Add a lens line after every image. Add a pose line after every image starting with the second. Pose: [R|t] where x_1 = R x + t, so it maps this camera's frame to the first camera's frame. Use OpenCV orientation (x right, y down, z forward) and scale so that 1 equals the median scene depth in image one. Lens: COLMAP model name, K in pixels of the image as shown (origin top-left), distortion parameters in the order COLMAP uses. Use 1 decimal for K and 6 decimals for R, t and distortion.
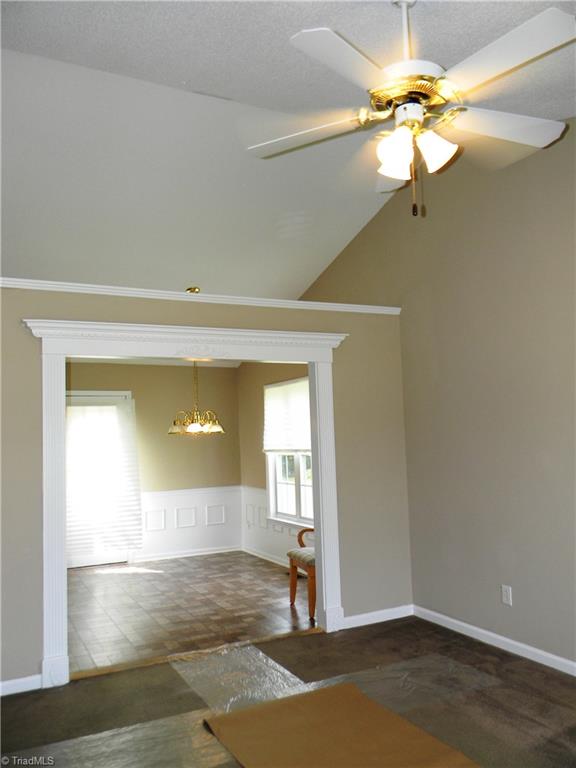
lens RADIAL K [[621.6, 0, 291.5], [0, 621.6, 386.5], [0, 0, 1]] dist [0.010758, -0.028211]
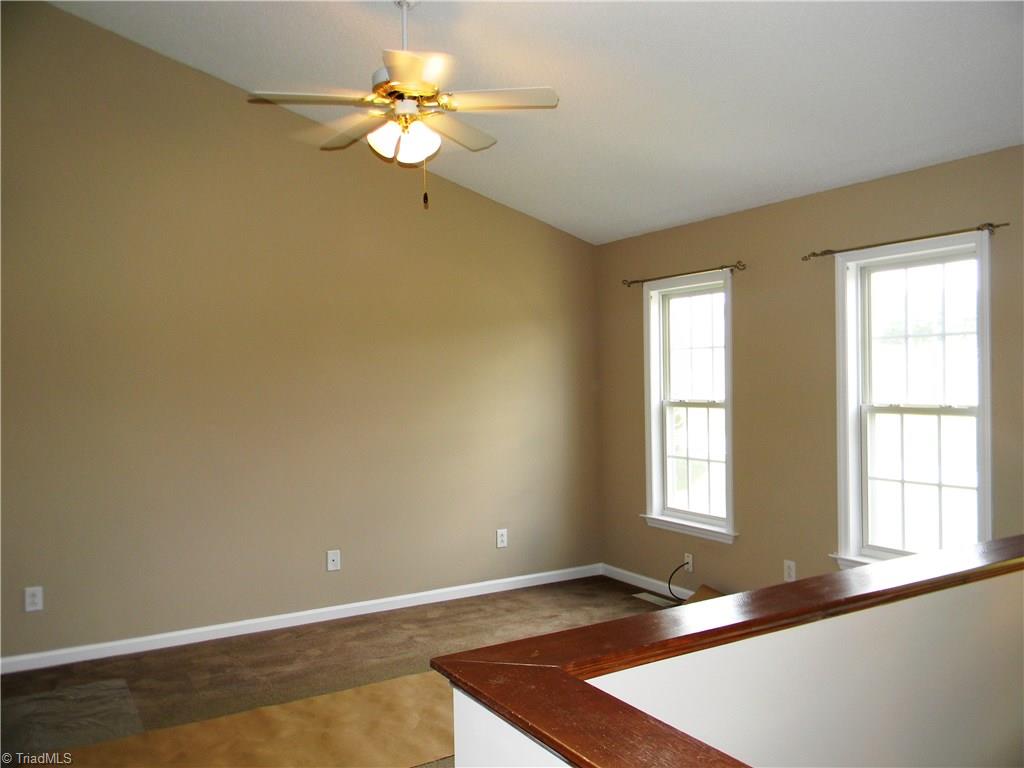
lens RADIAL K [[828.7, 0, 518.9], [0, 828.7, 393.7], [0, 0, 1]] dist [0.010758, -0.028211]
pose [[-0.068316, 0.009569, 0.997618, -0.522967], [-0.068919, 0.997520, -0.014288, 0.035437], [-0.995280, -0.069731, -0.067487, 0.340844]]
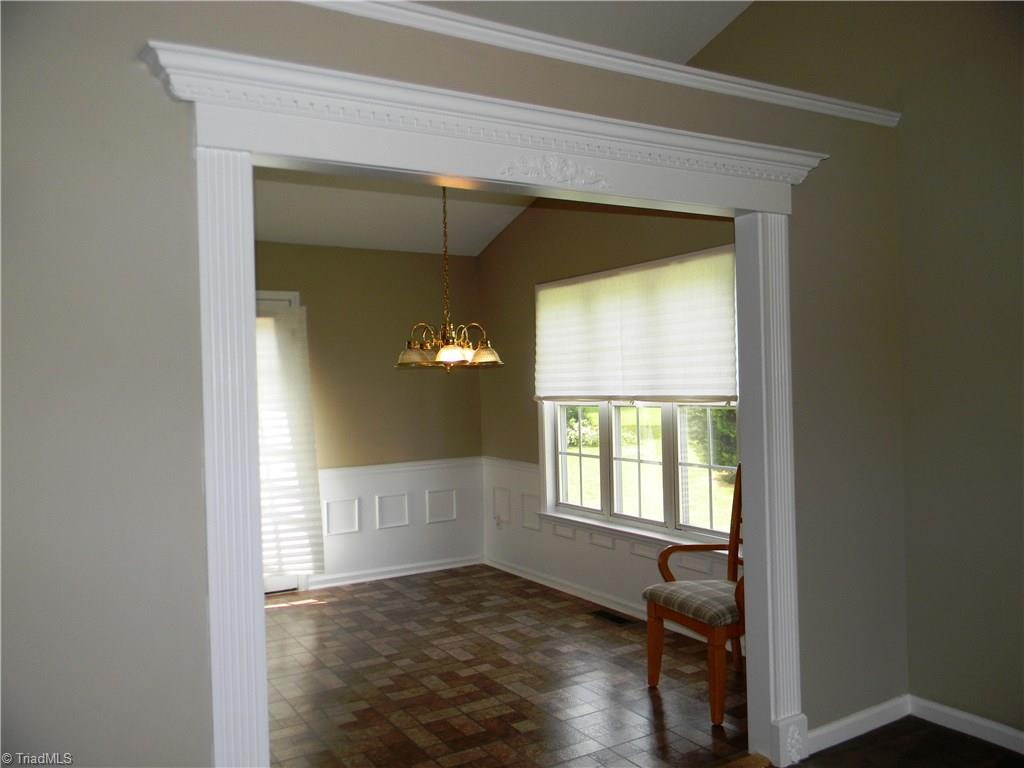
lens RADIAL K [[828.7, 0, 502.0], [0, 828.7, 381.5], [0, 0, 1]] dist [0.010758, -0.028211]
pose [[0.997784, 0.004429, 0.066391, -0.162570], [-0.009894, 0.996566, 0.082210, 0.032498], [-0.065799, -0.082685, 0.994401, 0.308112]]
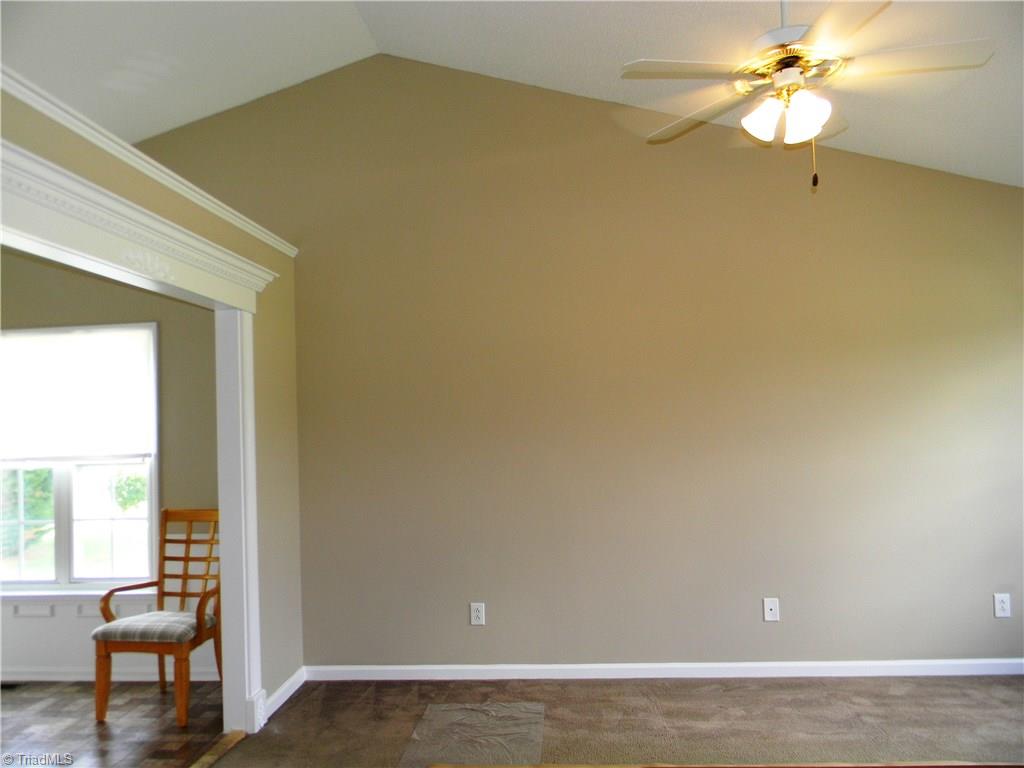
lens RADIAL K [[828.7, 0, 499.0], [0, 828.7, 379.7], [0, 0, 1]] dist [0.010758, -0.028211]
pose [[0.529869, 0.059973, 0.845957, -0.436272], [-0.053947, 0.997860, -0.036952, 0.039933], [-0.846362, -0.026058, 0.531970, 0.269948]]
